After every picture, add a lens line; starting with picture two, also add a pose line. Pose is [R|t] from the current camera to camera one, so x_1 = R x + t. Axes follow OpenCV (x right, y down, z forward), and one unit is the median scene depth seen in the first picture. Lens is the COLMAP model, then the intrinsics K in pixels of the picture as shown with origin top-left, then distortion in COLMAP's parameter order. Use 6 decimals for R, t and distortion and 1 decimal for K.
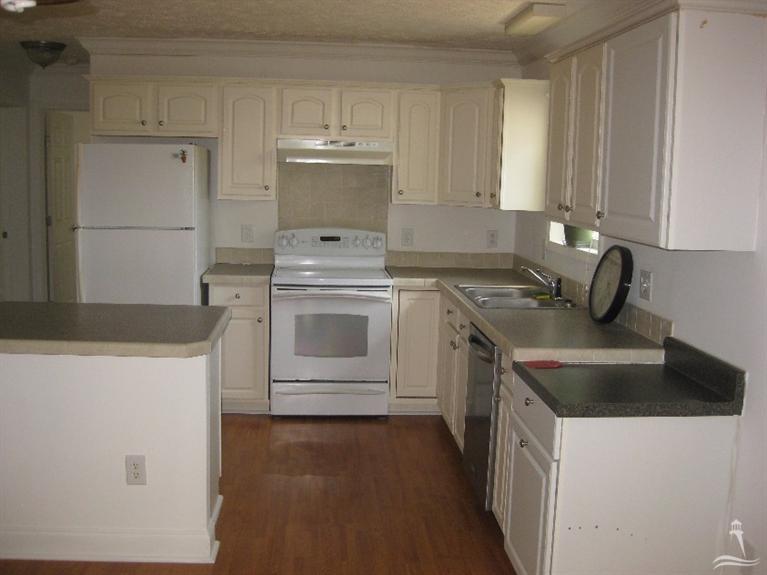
lens RADIAL K [[833.1, 0, 385.9], [0, 833.1, 289.0], [0, 0, 1]] dist [-0.135976, 0.000000]
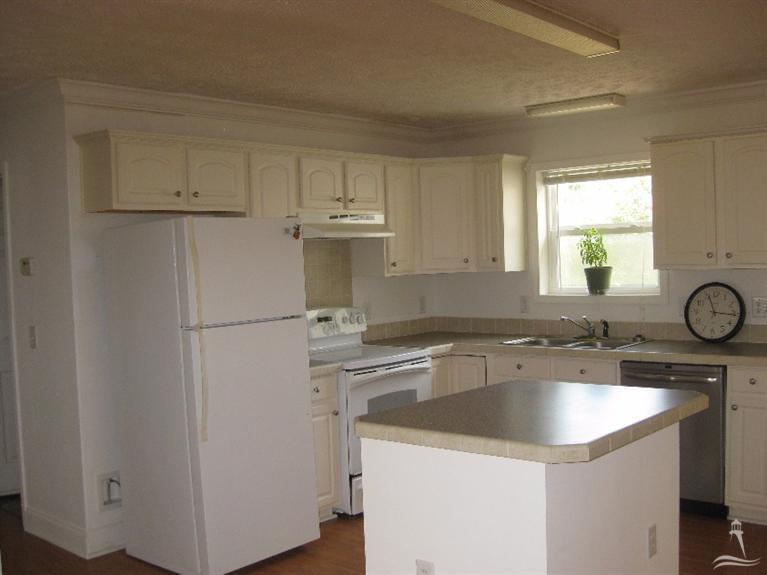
lens RADIAL K [[833.1, 0, 395.3], [0, 833.1, 294.8], [0, 0, 1]] dist [-0.135976, 0.000000]
pose [[0.709636, -0.084547, 0.699477, -0.708195], [0.148399, 0.988439, -0.031080, -0.049999], [-0.688763, 0.125857, 0.713979, 0.296224]]
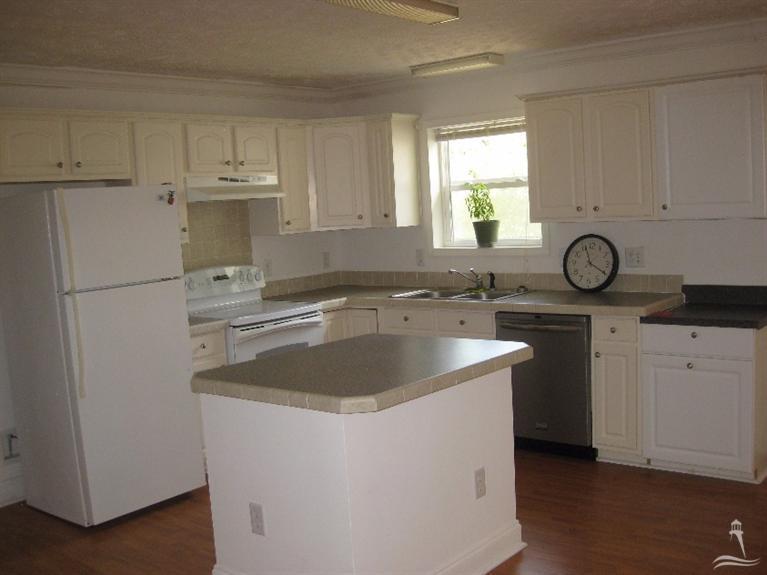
lens RADIAL K [[833.1, 0, 387.5], [0, 833.1, 289.4], [0, 0, 1]] dist [-0.135976, 0.000000]
pose [[0.693189, -0.141380, 0.706754, -0.663676], [0.172697, 0.984589, 0.027575, -0.042862], [-0.699760, 0.102940, 0.706922, 0.192255]]
